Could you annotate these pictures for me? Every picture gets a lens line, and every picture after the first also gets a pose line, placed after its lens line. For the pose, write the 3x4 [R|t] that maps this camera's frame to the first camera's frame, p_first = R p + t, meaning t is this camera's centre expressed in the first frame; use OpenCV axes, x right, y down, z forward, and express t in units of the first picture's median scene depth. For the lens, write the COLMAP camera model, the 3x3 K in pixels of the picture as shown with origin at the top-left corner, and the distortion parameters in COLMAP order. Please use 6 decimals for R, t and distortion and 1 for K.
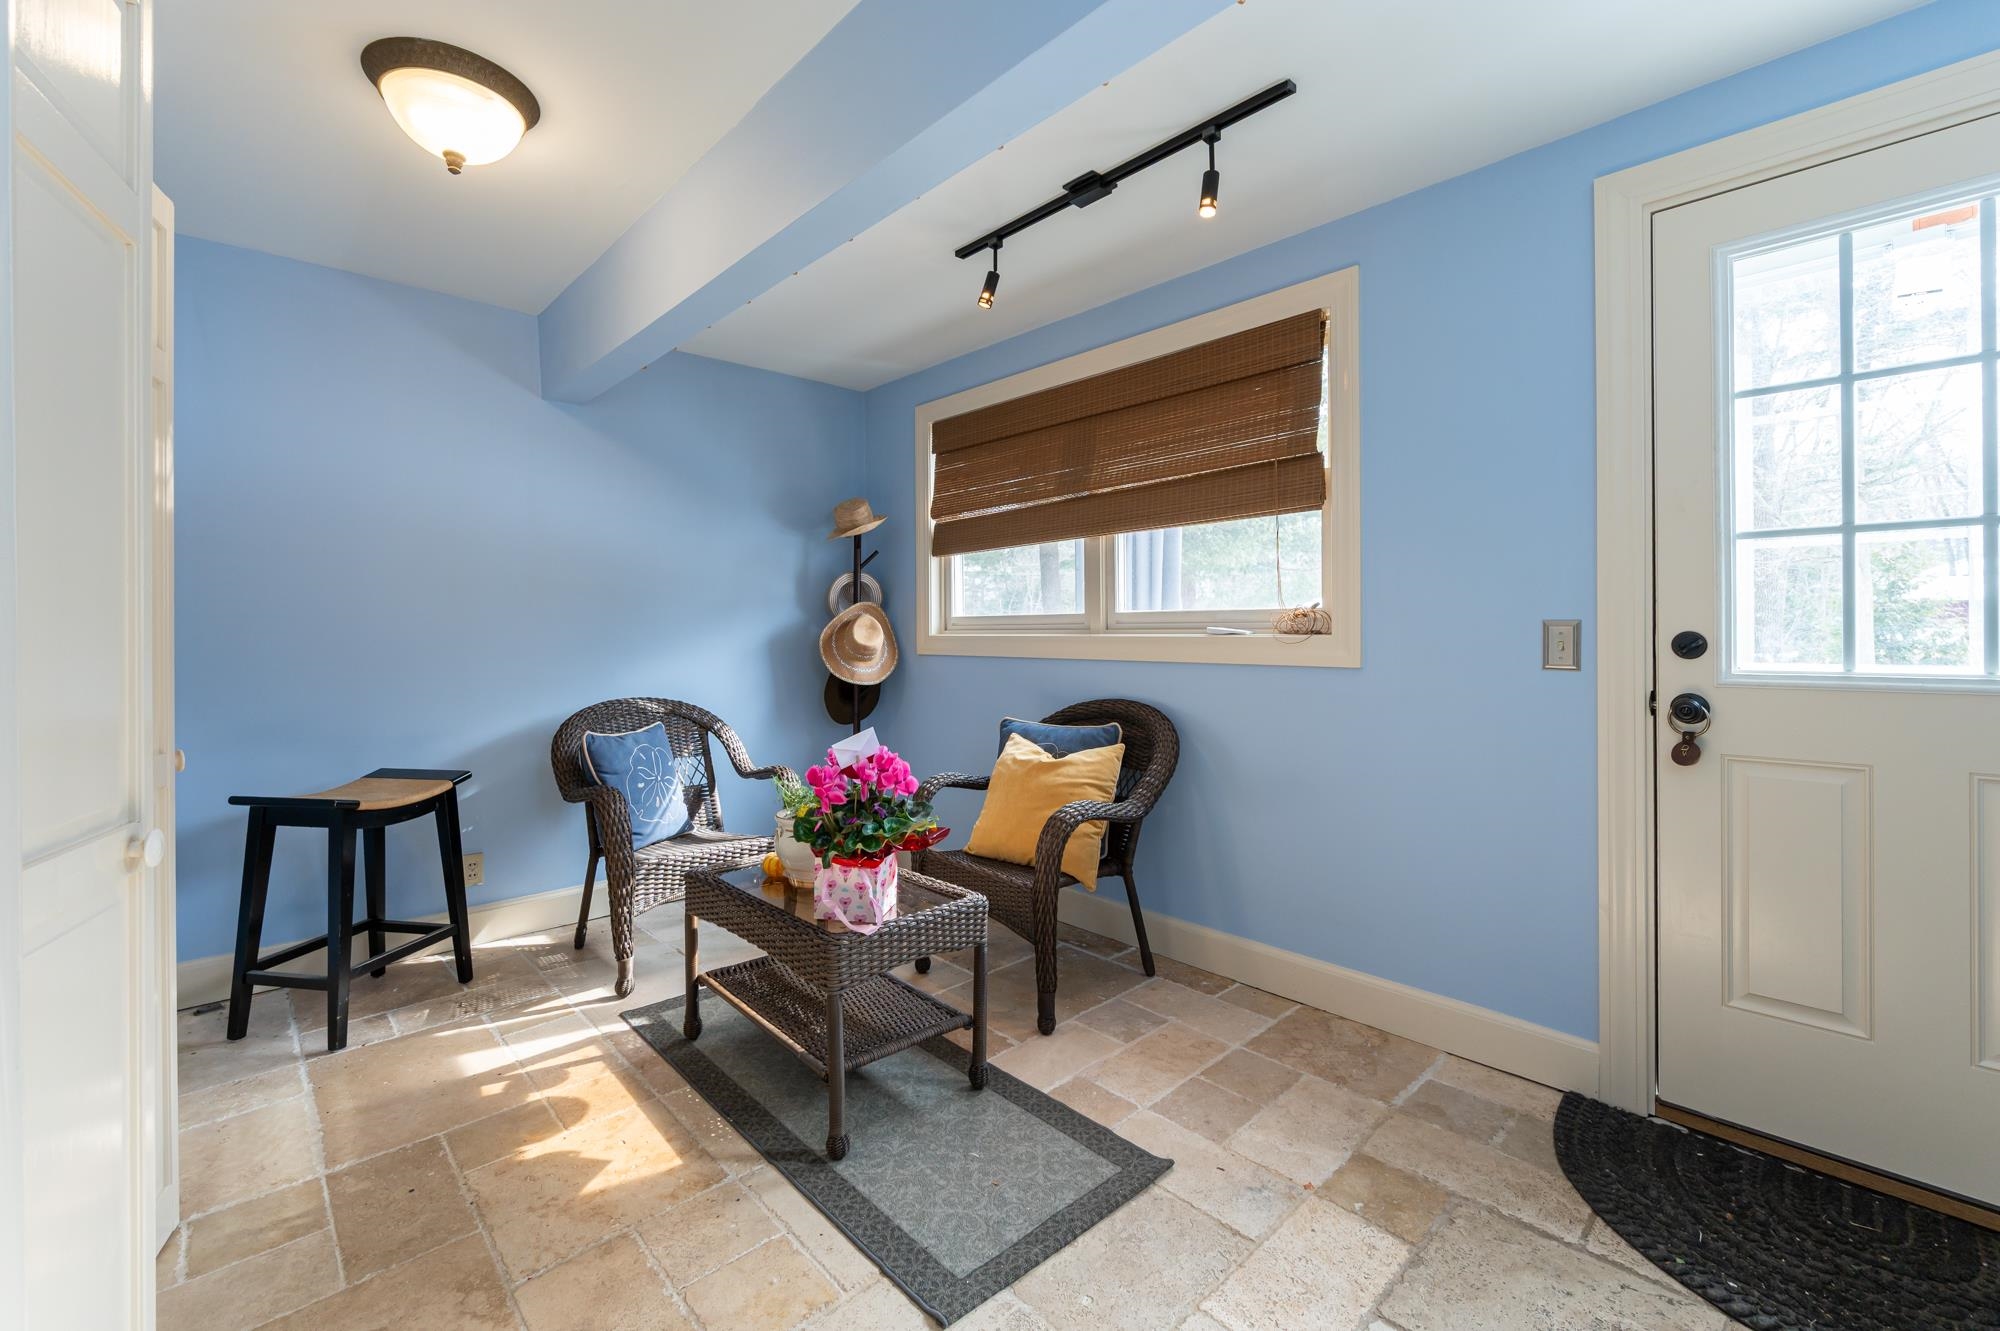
lens RADIAL K [[839.1, 0, 1005.7], [0, 839.1, 657.1], [0, 0, 1]] dist [-0.001163, -0.000230]
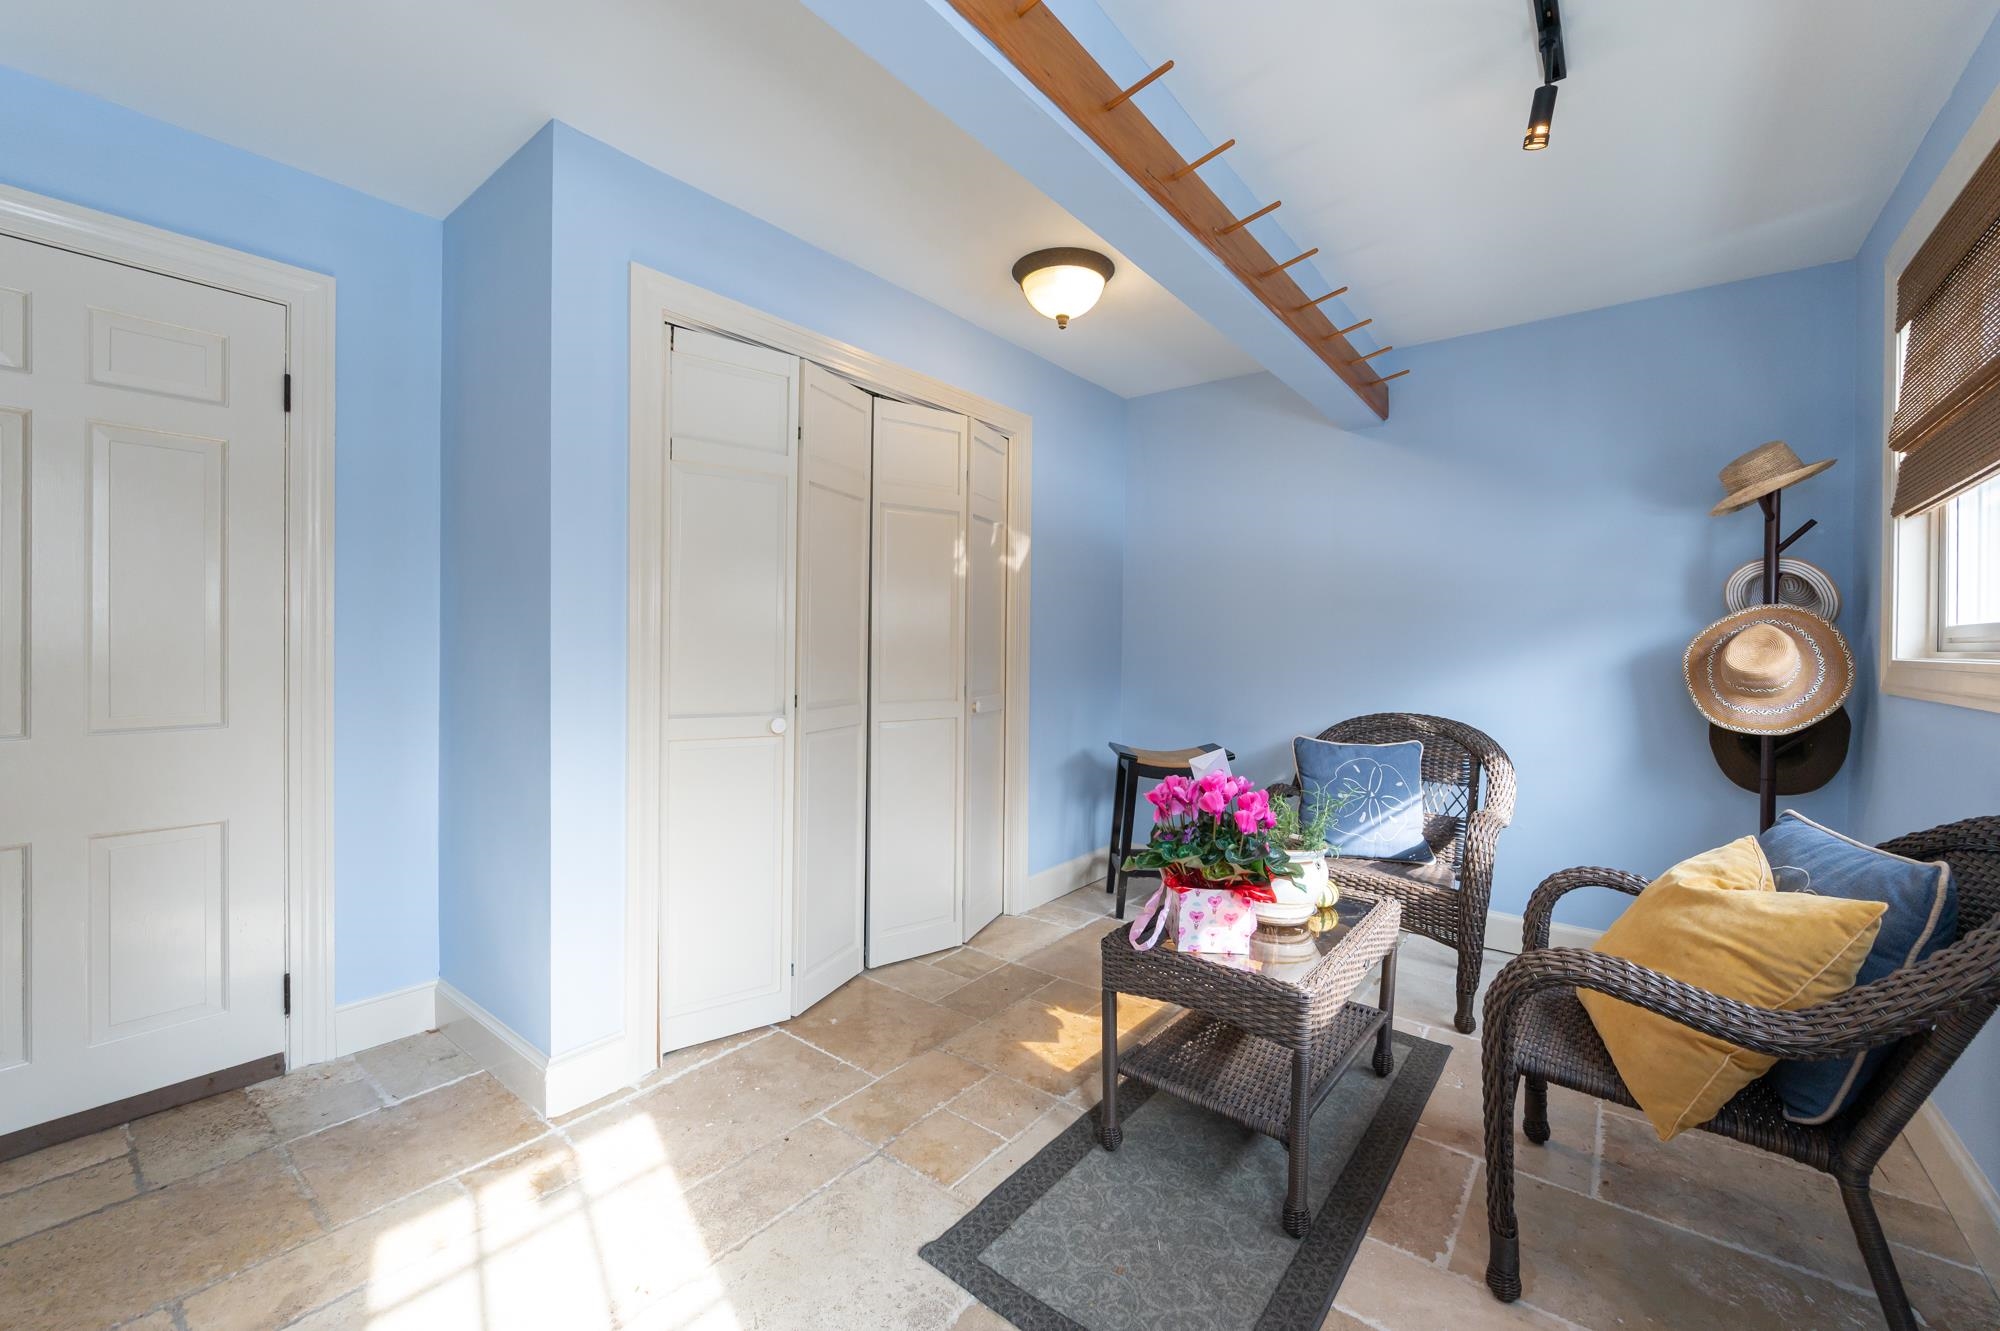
lens RADIAL K [[826.4, 0, 1000.0], [0, 826.4, 665.5], [0, 0, 1]] dist [0.000267, 0.000040]
pose [[0.132283, 0.035716, -0.990568, 0.489984], [-0.045648, 0.998510, 0.029906, -0.015100], [0.990160, 0.041261, 0.133716, 0.446186]]
